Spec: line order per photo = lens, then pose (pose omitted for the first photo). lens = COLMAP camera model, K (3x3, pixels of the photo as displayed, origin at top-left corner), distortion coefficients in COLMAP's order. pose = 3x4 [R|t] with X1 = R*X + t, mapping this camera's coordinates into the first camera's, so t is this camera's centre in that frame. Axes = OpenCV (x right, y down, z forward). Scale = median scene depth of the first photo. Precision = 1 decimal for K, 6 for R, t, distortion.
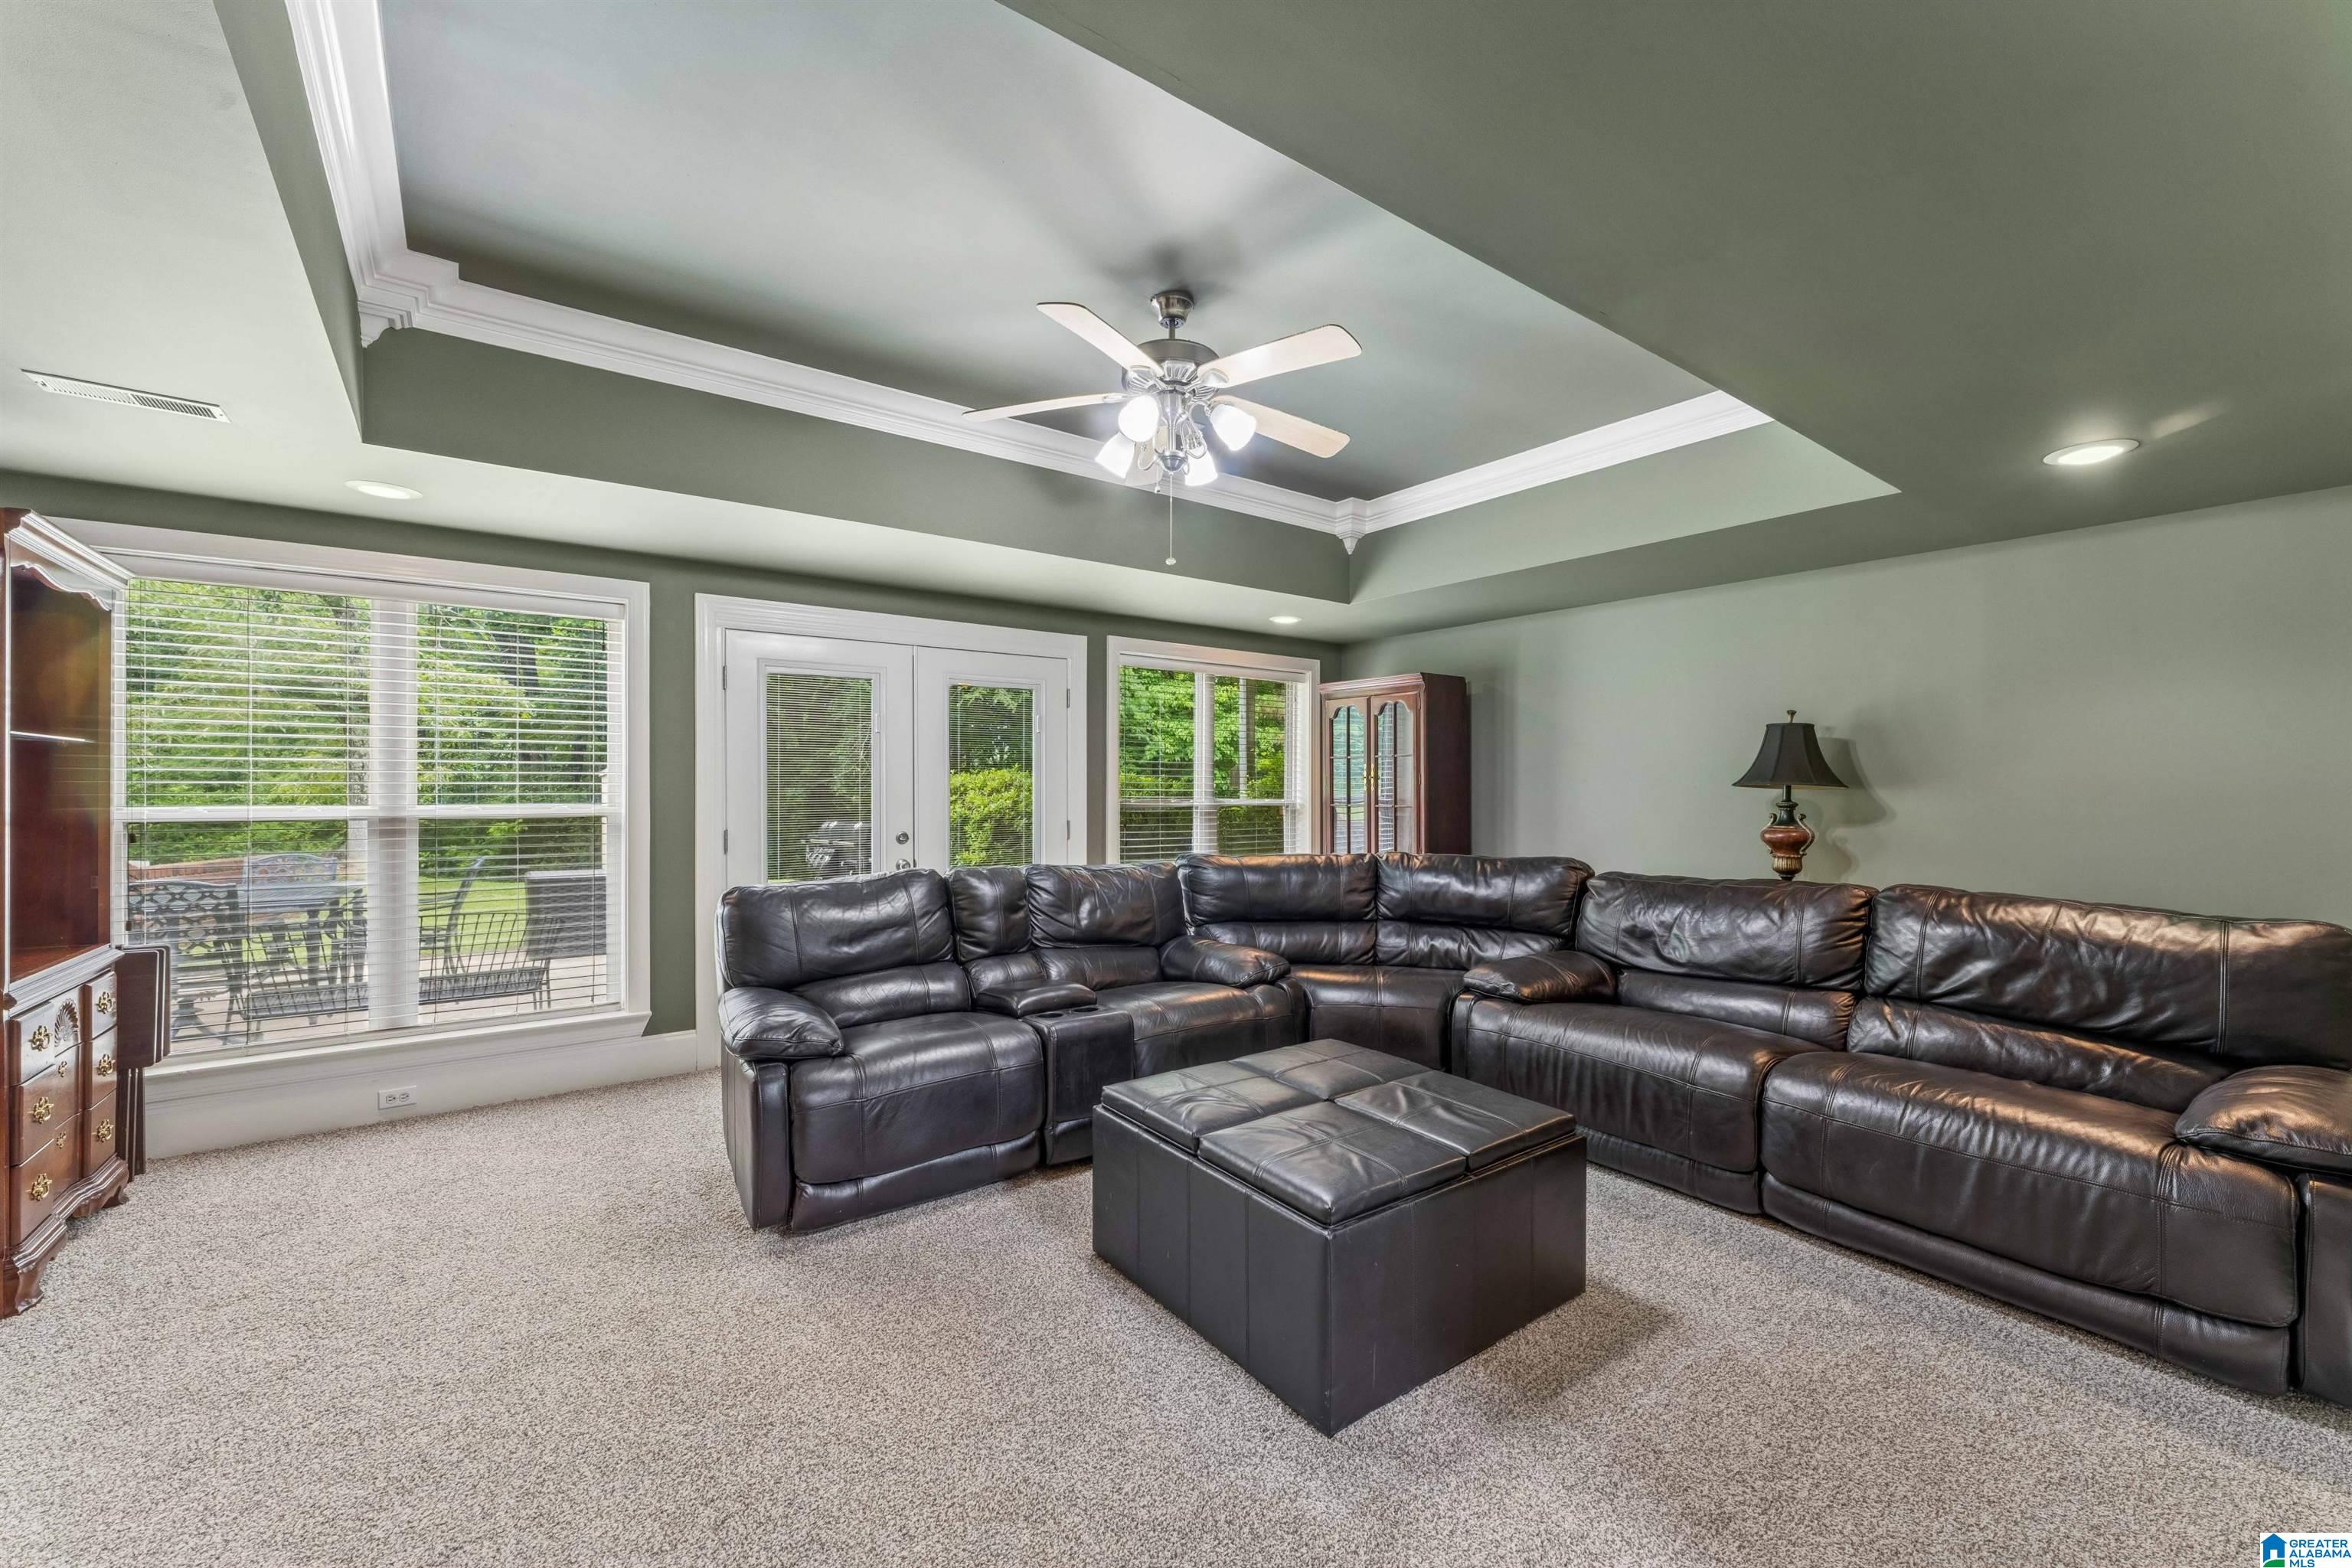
lens RADIAL K [[951.7, 0, 1188.8], [0, 951.7, 789.1], [0, 0, 1]] dist [0.002185, -0.000265]
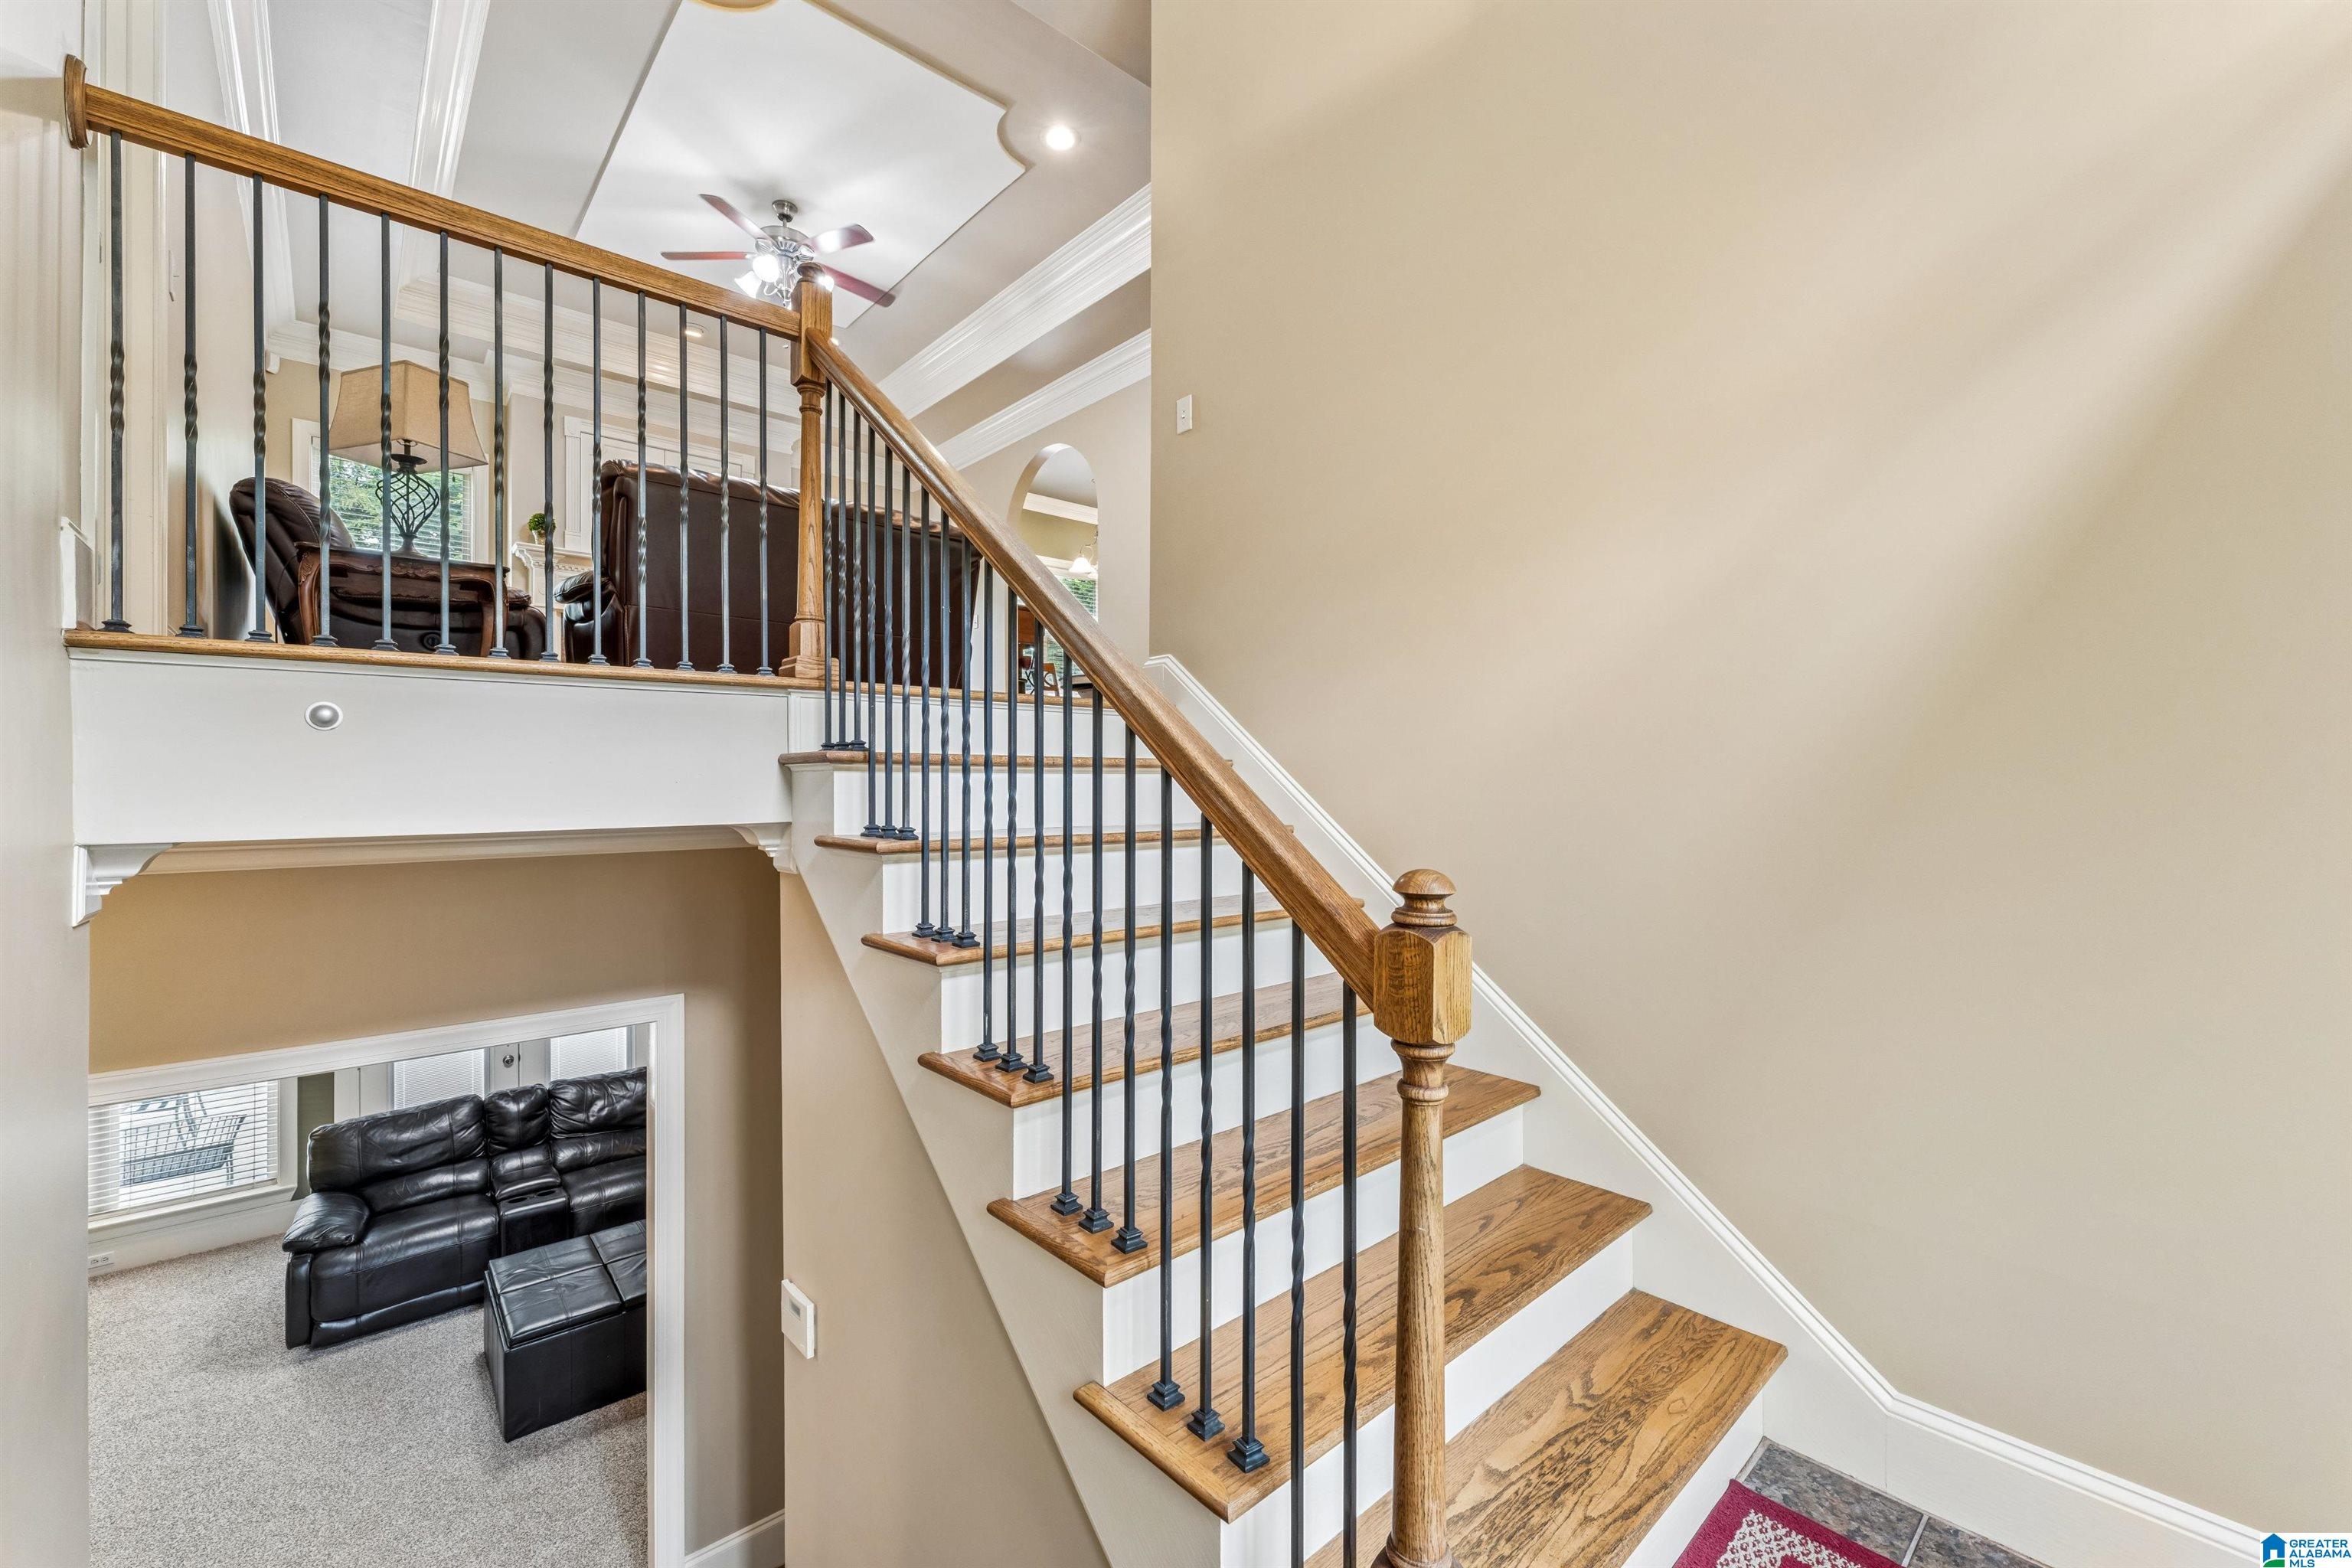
lens RADIAL K [[951.7, 0, 1164.6], [0, 951.7, 782.6], [0, 0, 1]] dist [0.002185, -0.000265]
pose [[0.996497, -0.004865, 0.083492, 0.871304], [0.006163, 0.999864, -0.015292, -0.475421], [-0.083406, 0.015753, 0.996391, -0.795841]]
